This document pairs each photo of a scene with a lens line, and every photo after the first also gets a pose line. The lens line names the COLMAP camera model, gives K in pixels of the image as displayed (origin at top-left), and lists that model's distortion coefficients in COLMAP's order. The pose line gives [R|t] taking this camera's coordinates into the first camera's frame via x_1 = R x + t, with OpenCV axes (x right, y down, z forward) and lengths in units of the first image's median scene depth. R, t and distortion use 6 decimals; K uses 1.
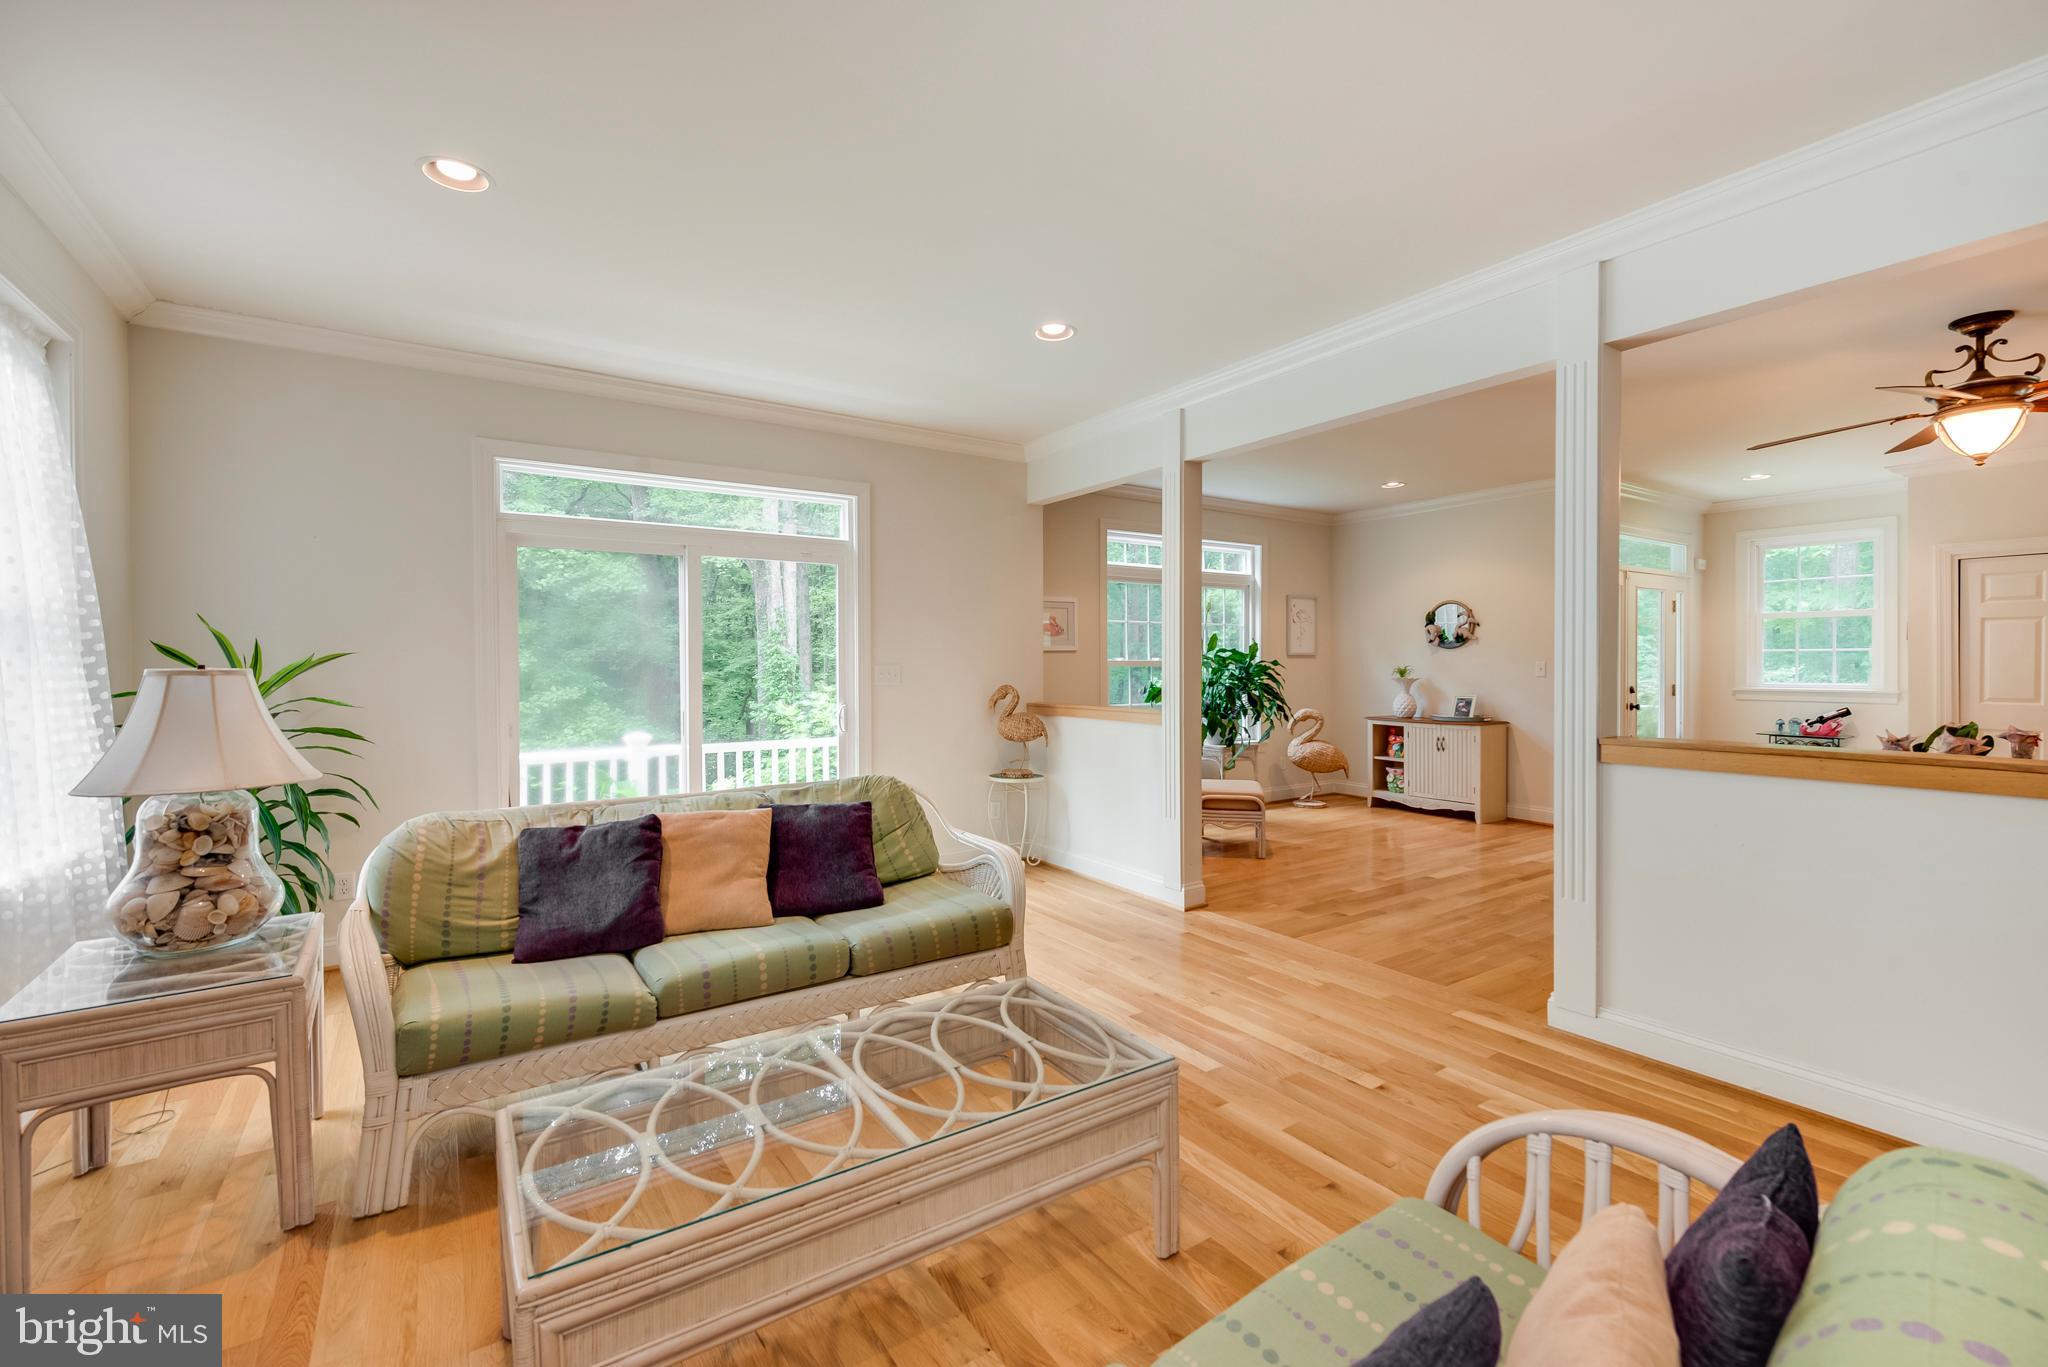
lens RADIAL K [[866.9, 0, 1027.9], [0, 866.9, 671.7], [0, 0, 1]] dist [-0.001500, -0.000319]
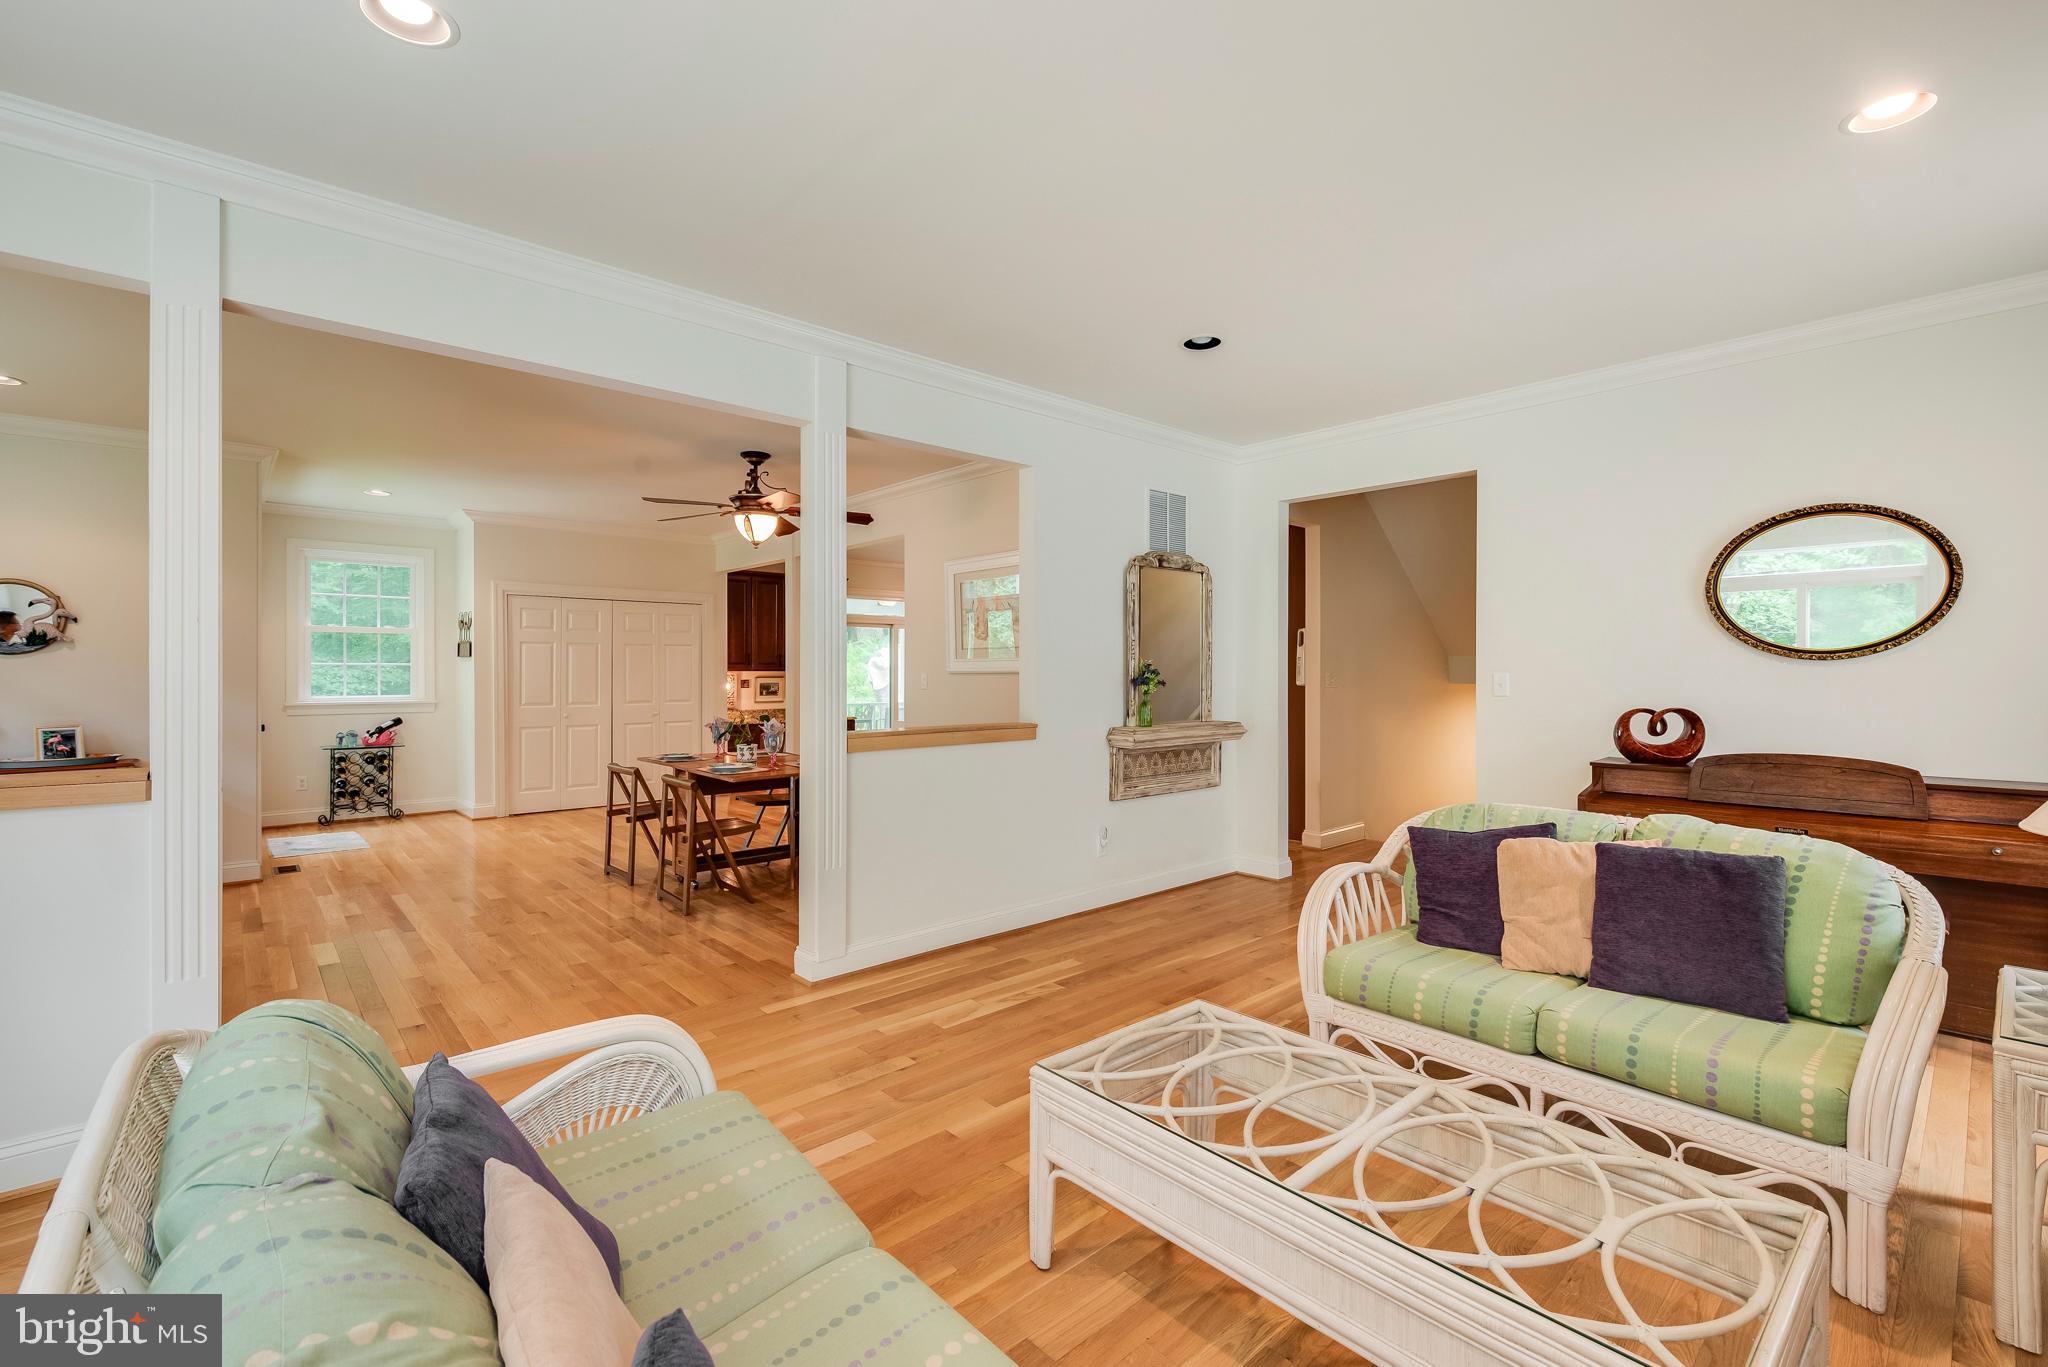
lens RADIAL K [[884.8, 0, 1028.6], [0, 884.8, 672.9], [0, 0, 1]] dist [0.001934, -0.005422]
pose [[-0.144016, 0.004048, 0.989567, -0.262531], [0.011401, 0.999932, -0.002431, -0.002871], [-0.989510, 0.010932, -0.144053, 0.362376]]
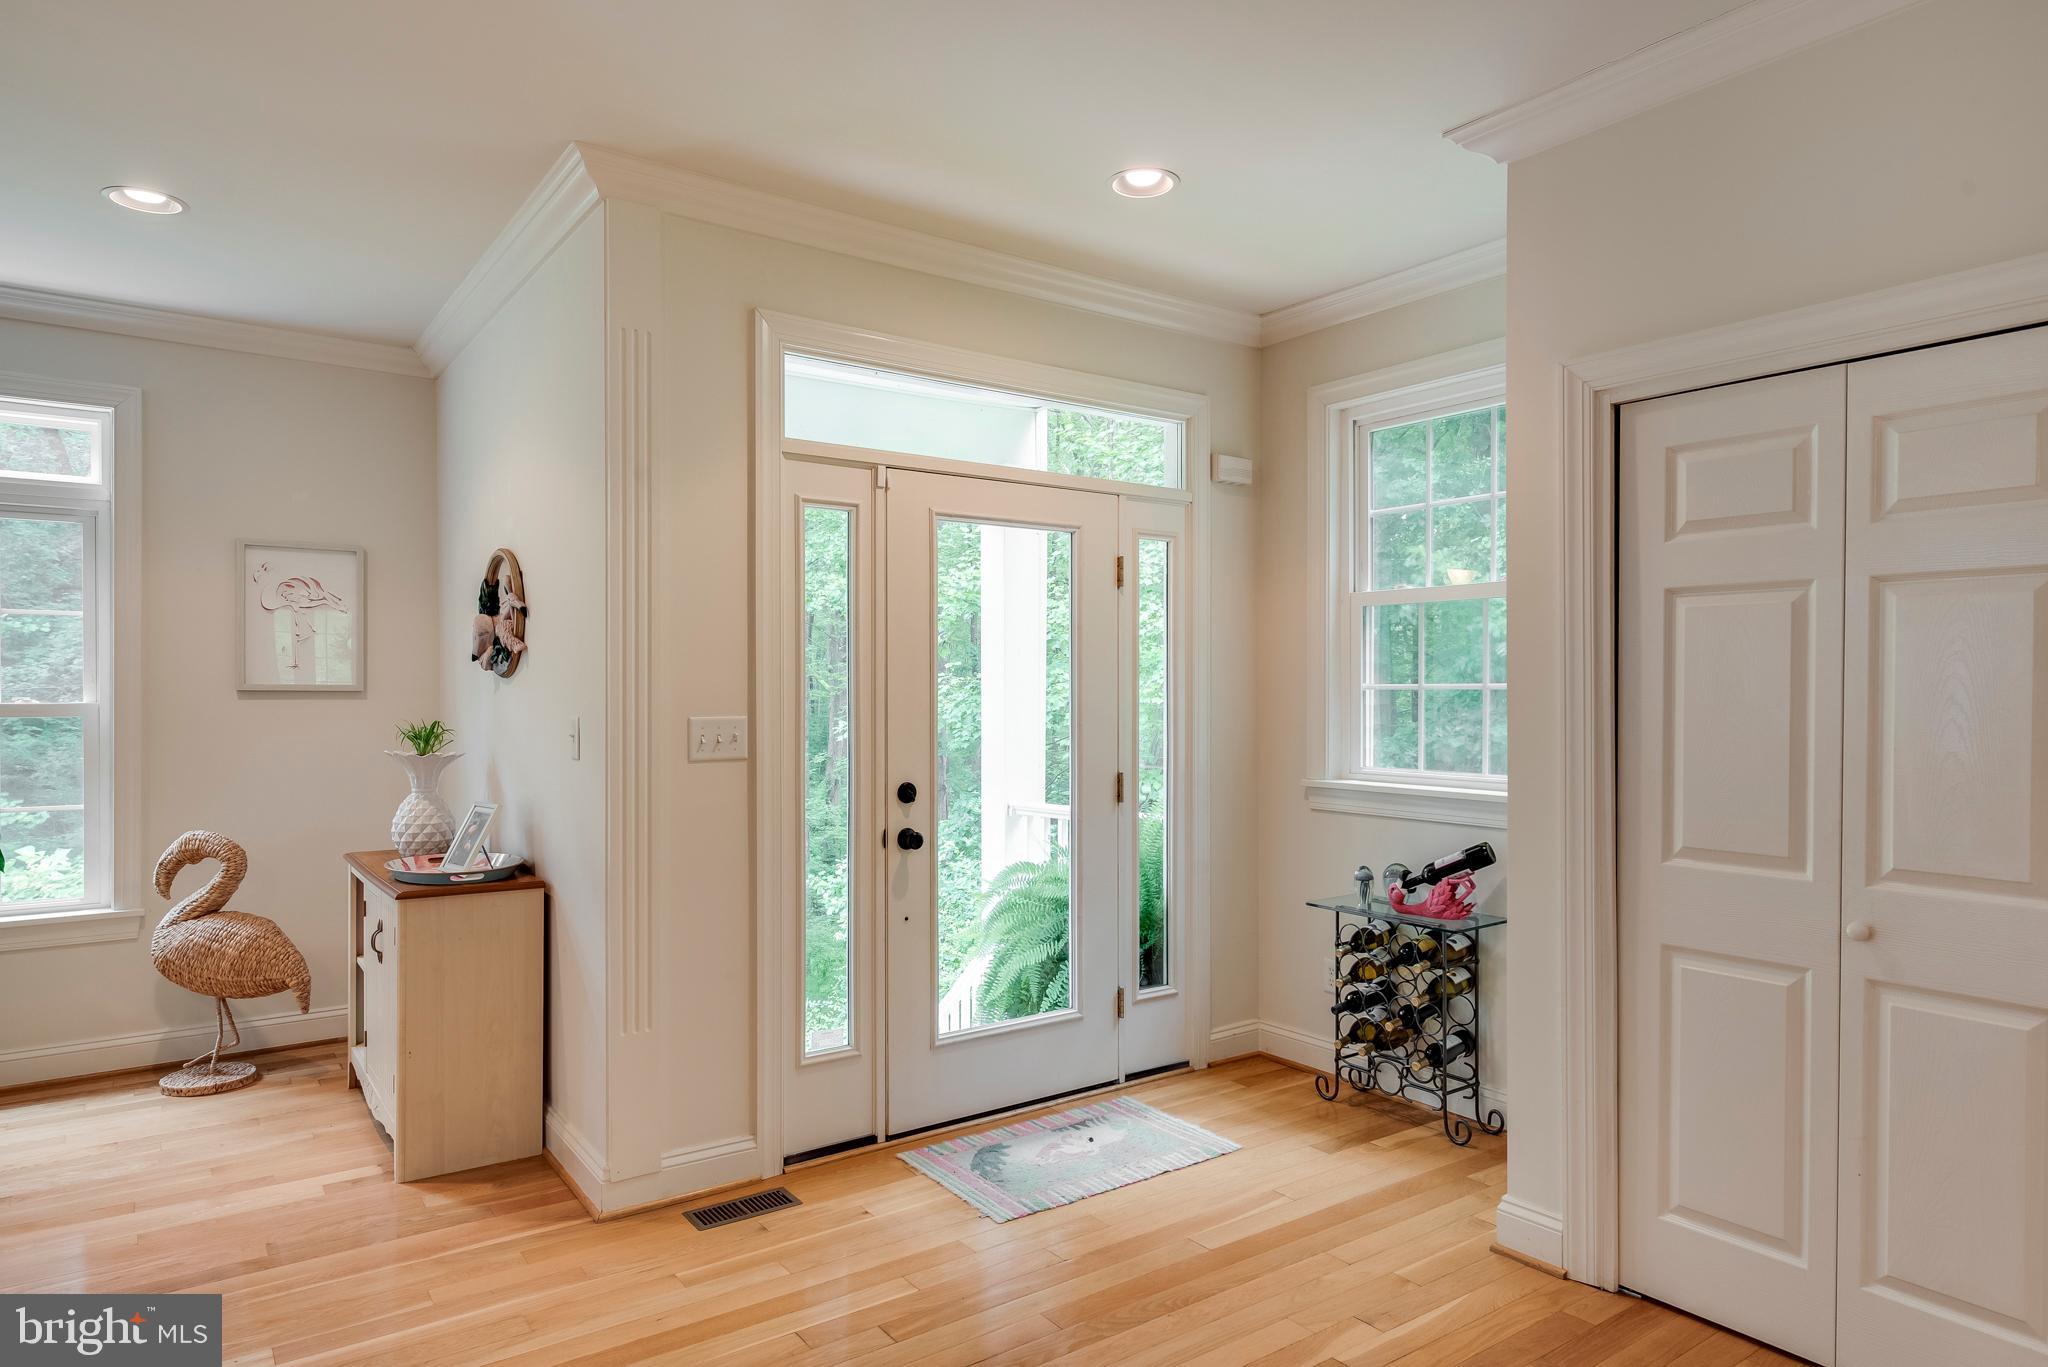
lens RADIAL K [[1221.8, 0, 1029.8], [0, 1221.8, 708.1], [0, 0, 1]] dist [0.008609, 0.000236]
pose [[0.999412, 0.005554, 0.033849, 0.711015], [-0.005631, 0.999982, 0.002186, -0.015861], [-0.033837, -0.002376, 0.999425, 0.469378]]
